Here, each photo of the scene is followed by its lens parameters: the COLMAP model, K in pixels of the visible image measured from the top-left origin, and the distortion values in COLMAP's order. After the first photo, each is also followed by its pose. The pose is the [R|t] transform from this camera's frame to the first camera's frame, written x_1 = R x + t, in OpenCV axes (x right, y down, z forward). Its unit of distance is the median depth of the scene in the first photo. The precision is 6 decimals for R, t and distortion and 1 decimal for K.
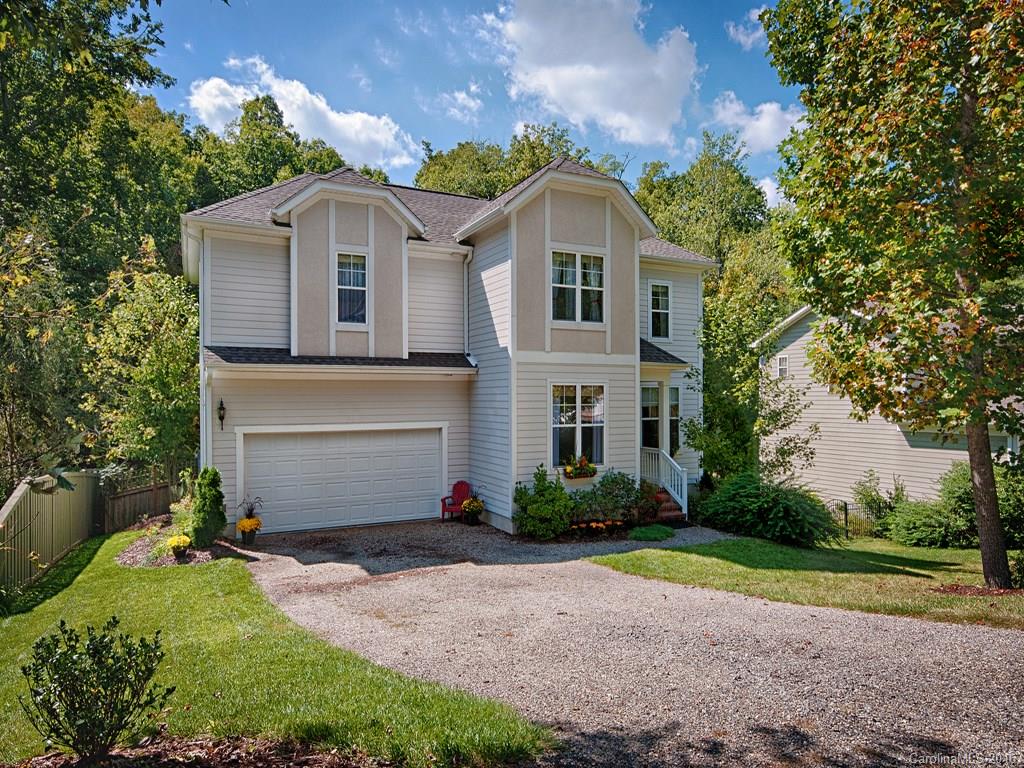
lens RADIAL K [[656.2, 0, 505.4], [0, 656.2, 388.5], [0, 0, 1]] dist [0.023692, 0.000945]
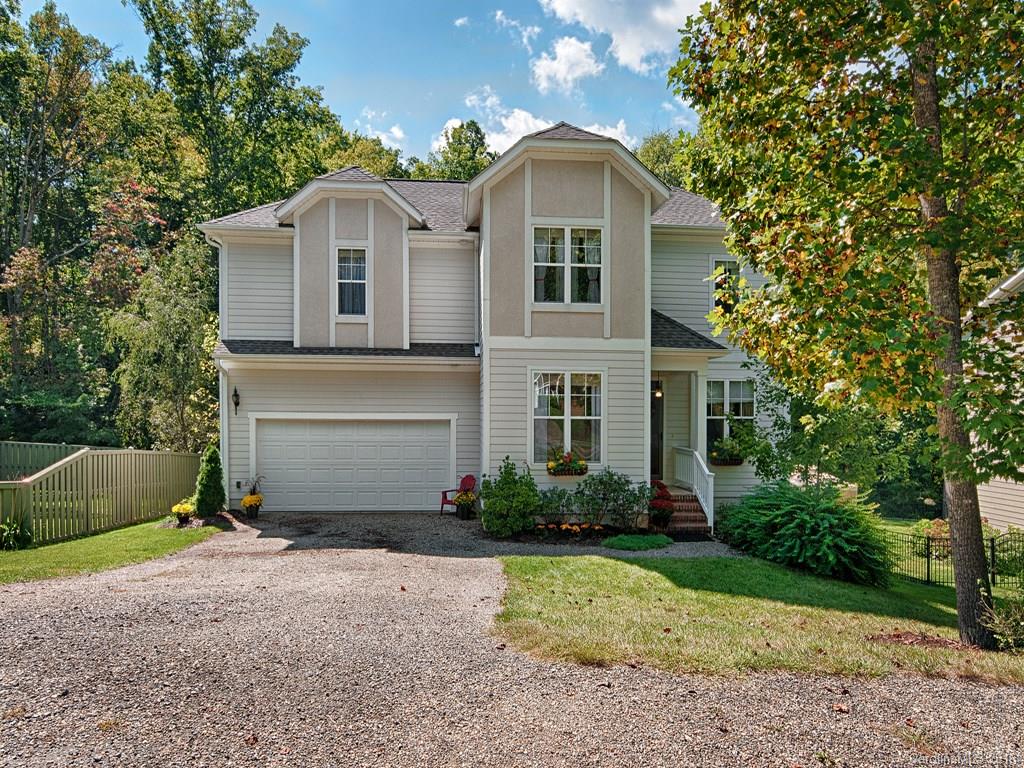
lens RADIAL K [[656.2, 0, 467.5], [0, 656.2, 404.6], [0, 0, 1]] dist [0.023692, 0.000945]
pose [[0.924873, 0.009171, -0.380165, 0.328642], [-0.005951, 0.999936, 0.009644, 0.030200], [0.380229, -0.006658, 0.924868, 0.108942]]
